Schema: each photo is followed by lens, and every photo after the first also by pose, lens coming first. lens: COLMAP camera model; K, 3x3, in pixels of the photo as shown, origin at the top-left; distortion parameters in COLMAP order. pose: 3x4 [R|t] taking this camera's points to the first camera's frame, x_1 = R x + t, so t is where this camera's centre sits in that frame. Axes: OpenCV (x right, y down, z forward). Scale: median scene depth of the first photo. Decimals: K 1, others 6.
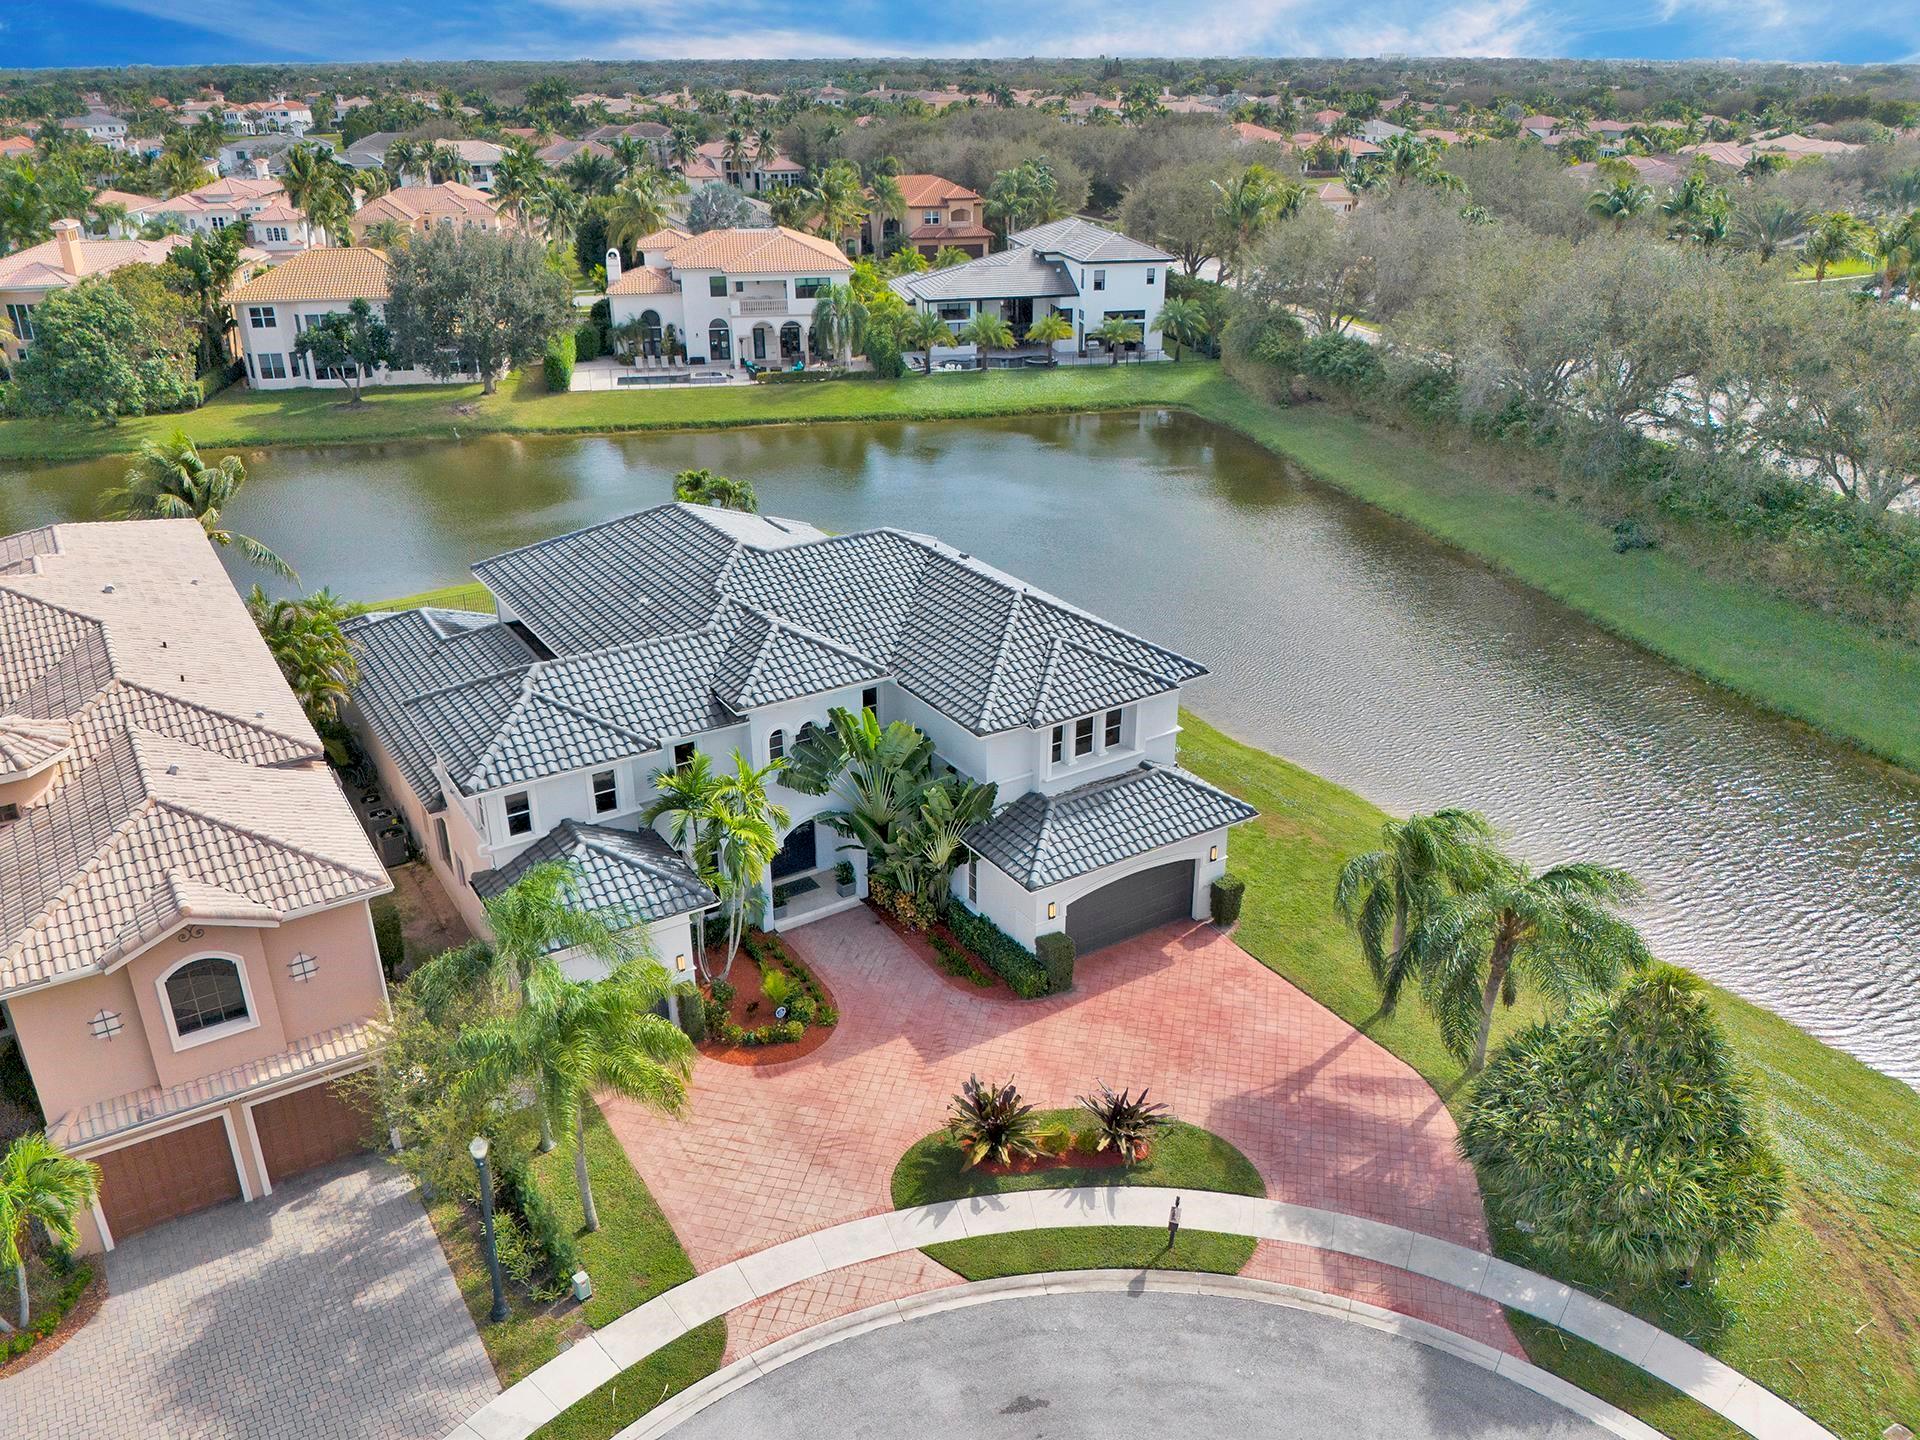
lens RADIAL K [[1457.0, 0, 960.0], [0, 1457.0, 720.0], [0, 0, 1]] dist [-0.012349, -0.004783]
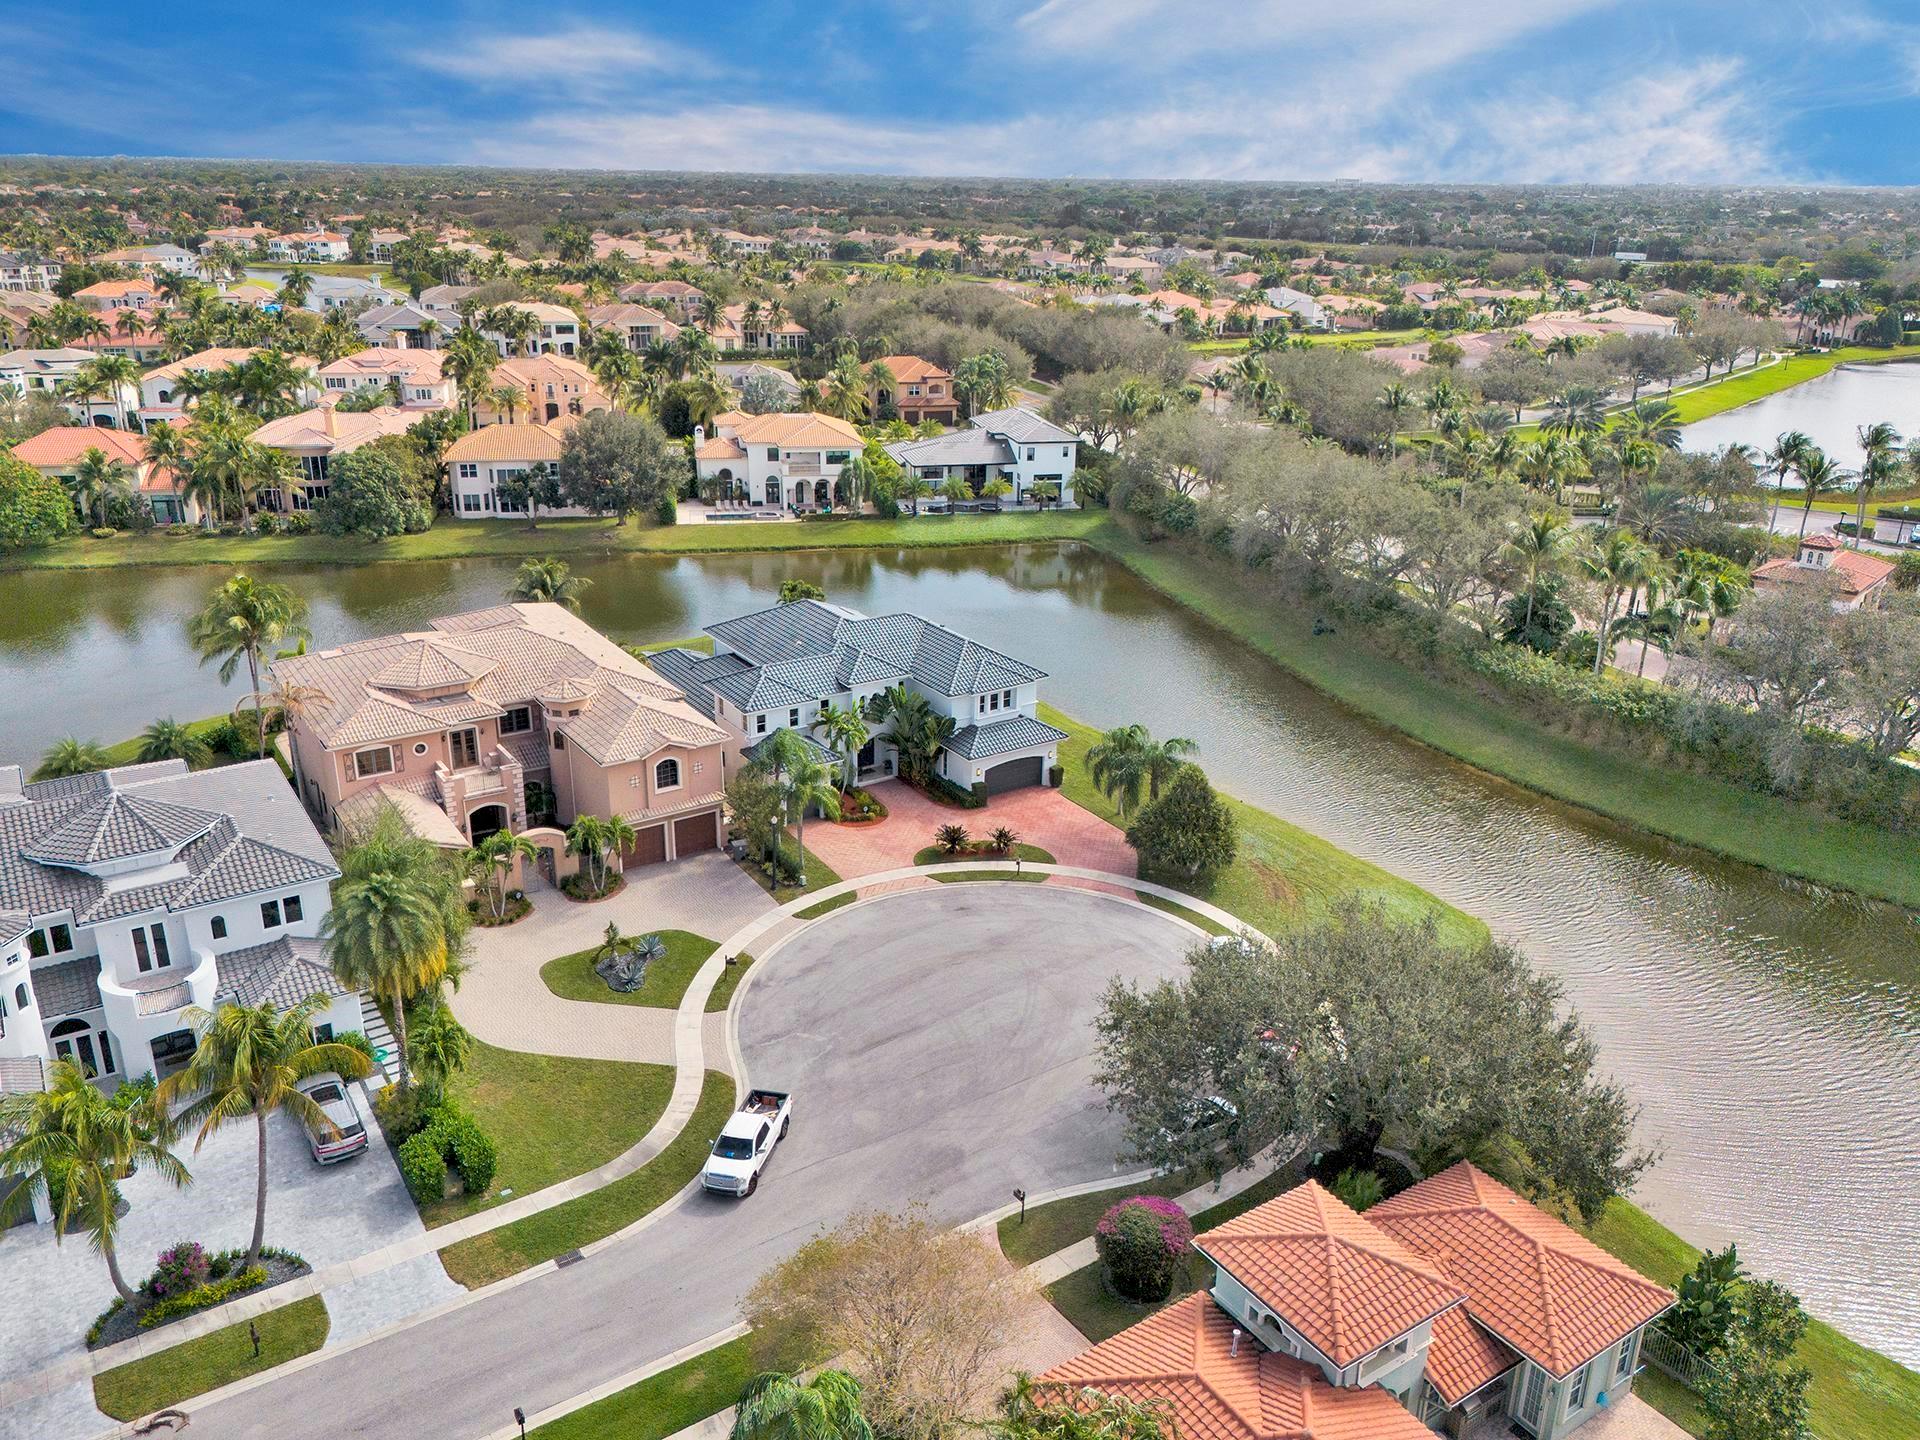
lens RADIAL K [[1443.0, 0, 960.0], [0, 1443.0, 720.0], [0, 0, 1]] dist [0.080776, -0.079231]
pose [[0.999647, 0.011876, 0.023782, -0.008640], [-0.010232, 0.997627, -0.068088, 0.073284], [-0.024534, 0.067821, 0.997396, -0.478673]]
